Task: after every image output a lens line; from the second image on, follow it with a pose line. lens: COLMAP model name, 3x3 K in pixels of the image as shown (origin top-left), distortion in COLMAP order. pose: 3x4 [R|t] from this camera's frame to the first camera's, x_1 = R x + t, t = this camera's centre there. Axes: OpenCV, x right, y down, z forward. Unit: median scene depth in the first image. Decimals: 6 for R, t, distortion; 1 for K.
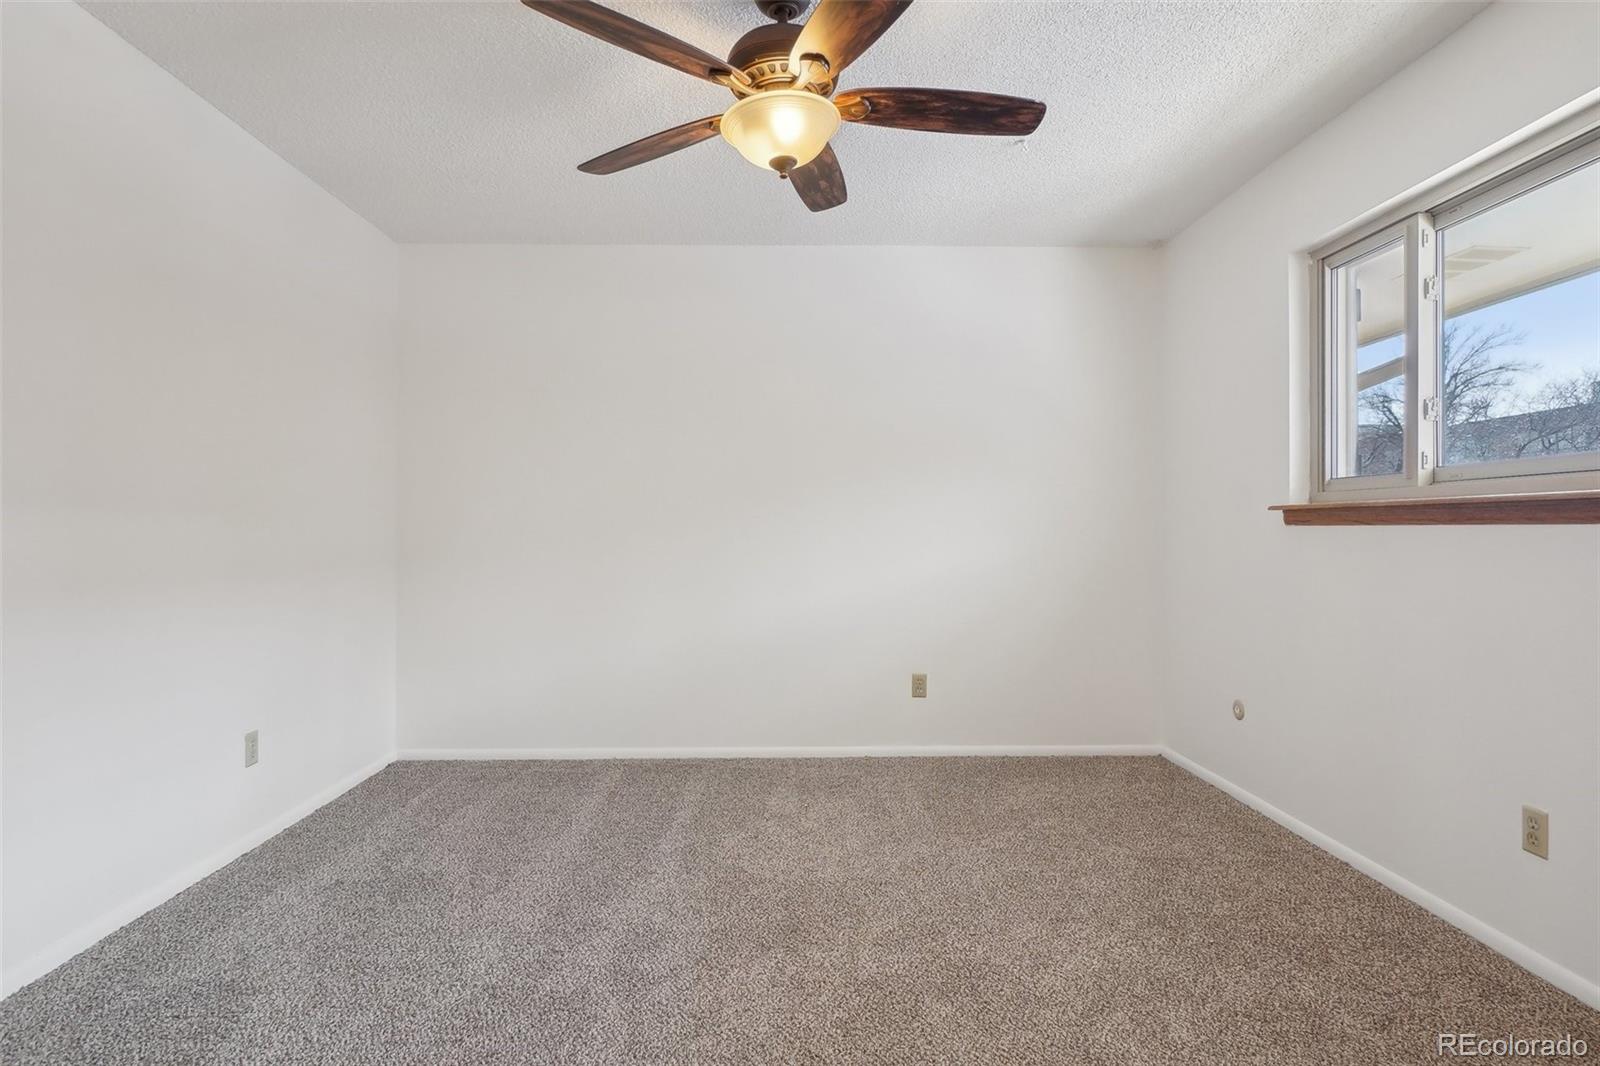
lens RADIAL K [[846.4, 0, 798.1], [0, 846.4, 515.1], [0, 0, 1]] dist [-0.001733, 0.000119]
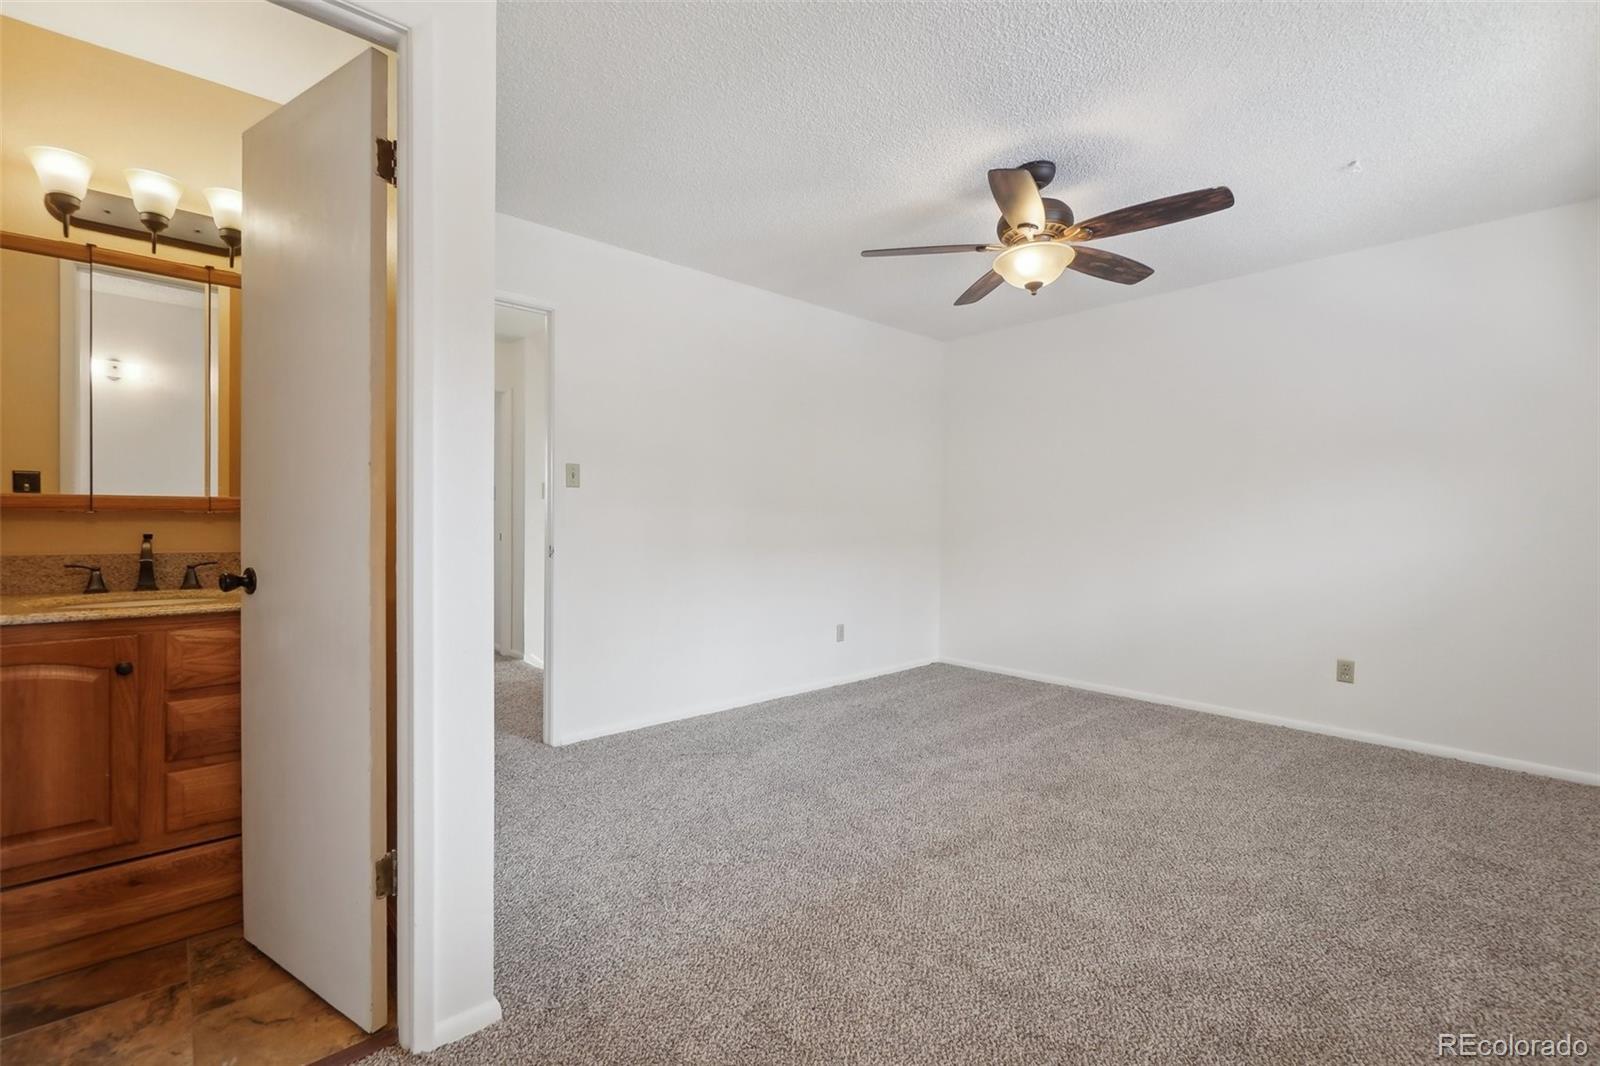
lens RADIAL K [[704.5, 0, 787.4], [0, 704.5, 507.1], [0, 0, 1]] dist [-0.003730, -0.001187]
pose [[0.652721, -0.005025, -0.757582, 0.492299], [0.005350, 0.999984, -0.002023, -0.007497], [0.757580, -0.002733, 0.652737, -0.136849]]
